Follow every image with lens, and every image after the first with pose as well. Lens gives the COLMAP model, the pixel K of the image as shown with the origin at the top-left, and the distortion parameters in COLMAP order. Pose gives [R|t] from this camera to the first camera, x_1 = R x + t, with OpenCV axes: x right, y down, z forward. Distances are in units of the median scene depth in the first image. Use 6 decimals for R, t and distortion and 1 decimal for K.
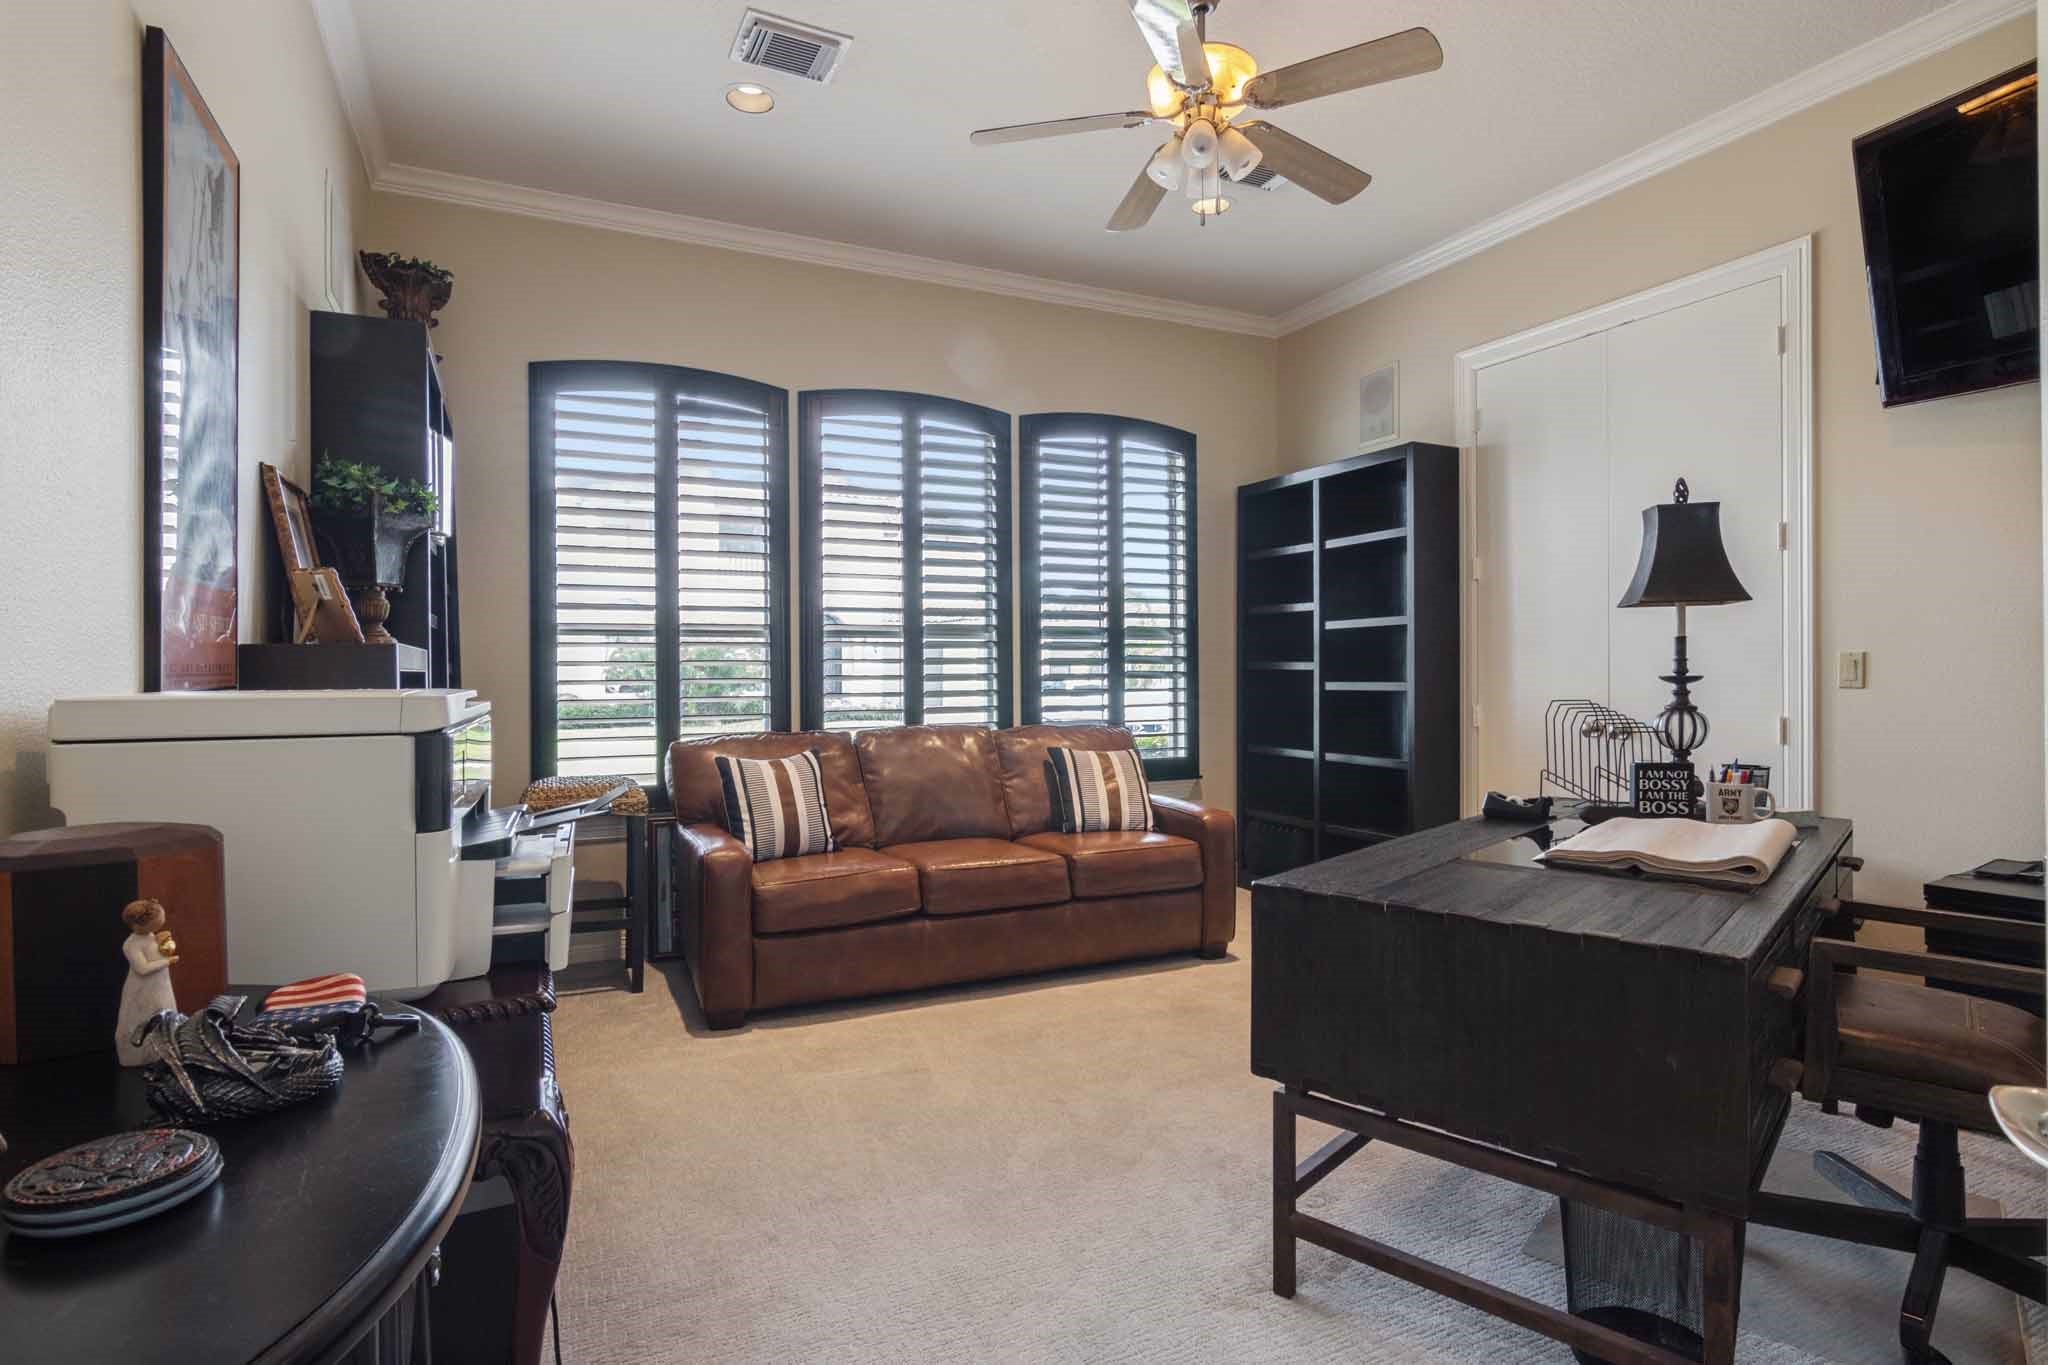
lens RADIAL K [[1049.0, 0, 1033.1], [0, 1049.0, 668.7], [0, 0, 1]] dist [-0.002266, 0.000267]
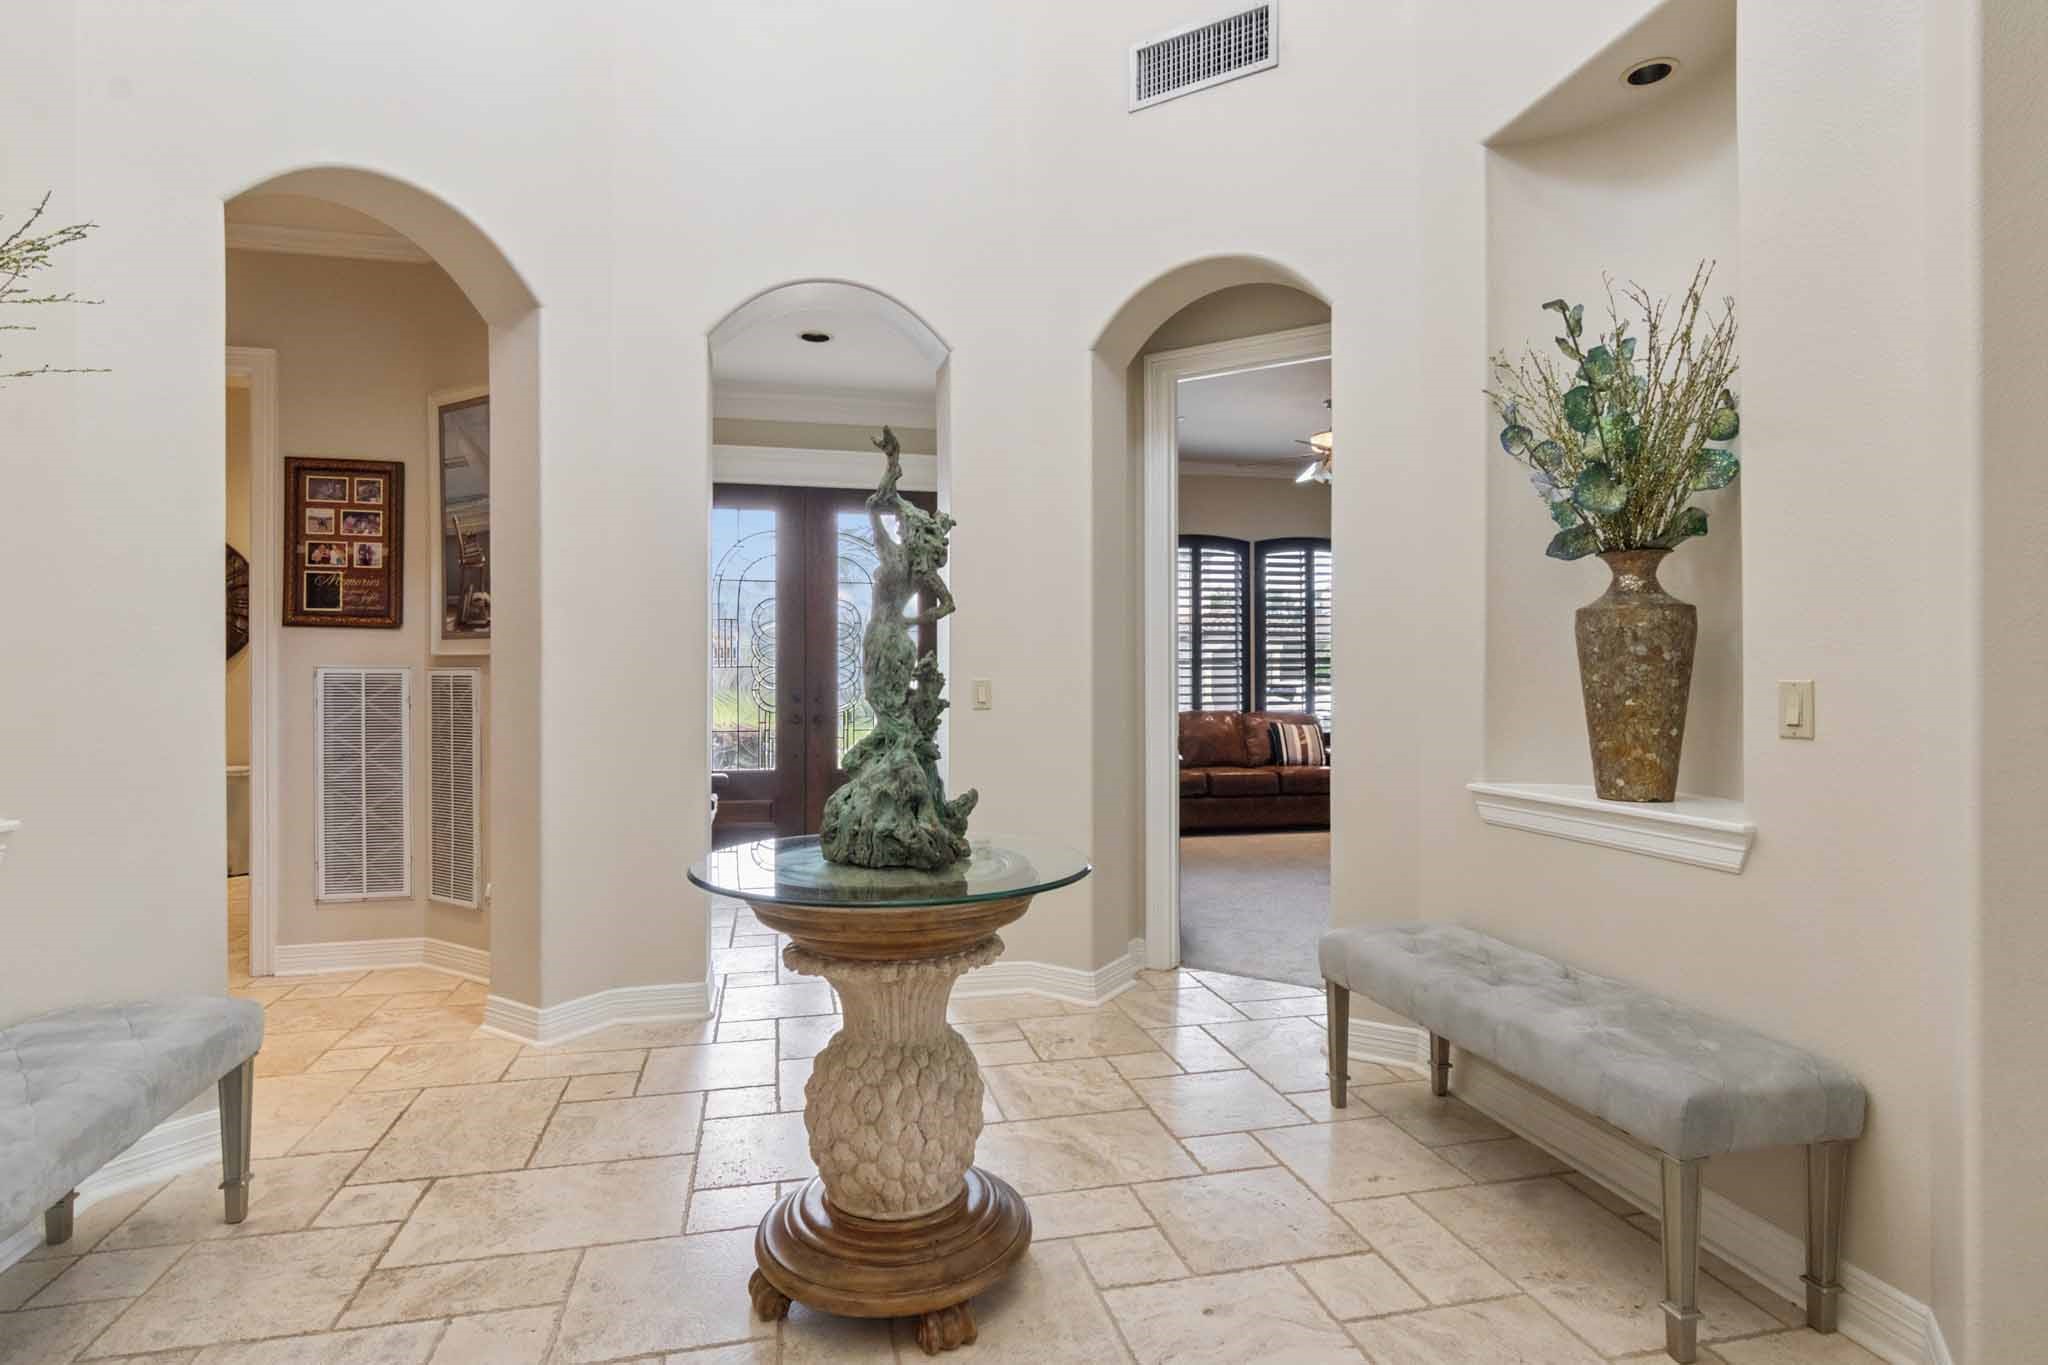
lens RADIAL K [[1040.0, 0, 1030.8], [0, 1040.0, 683.1], [0, 0, 1]] dist [-0.001478, 0.000883]
pose [[0.977136, 0.005800, -0.212537, -0.008315], [-0.005961, 0.999982, -0.000120, 0.006023], [0.212532, 0.001384, 0.977153, -0.912241]]
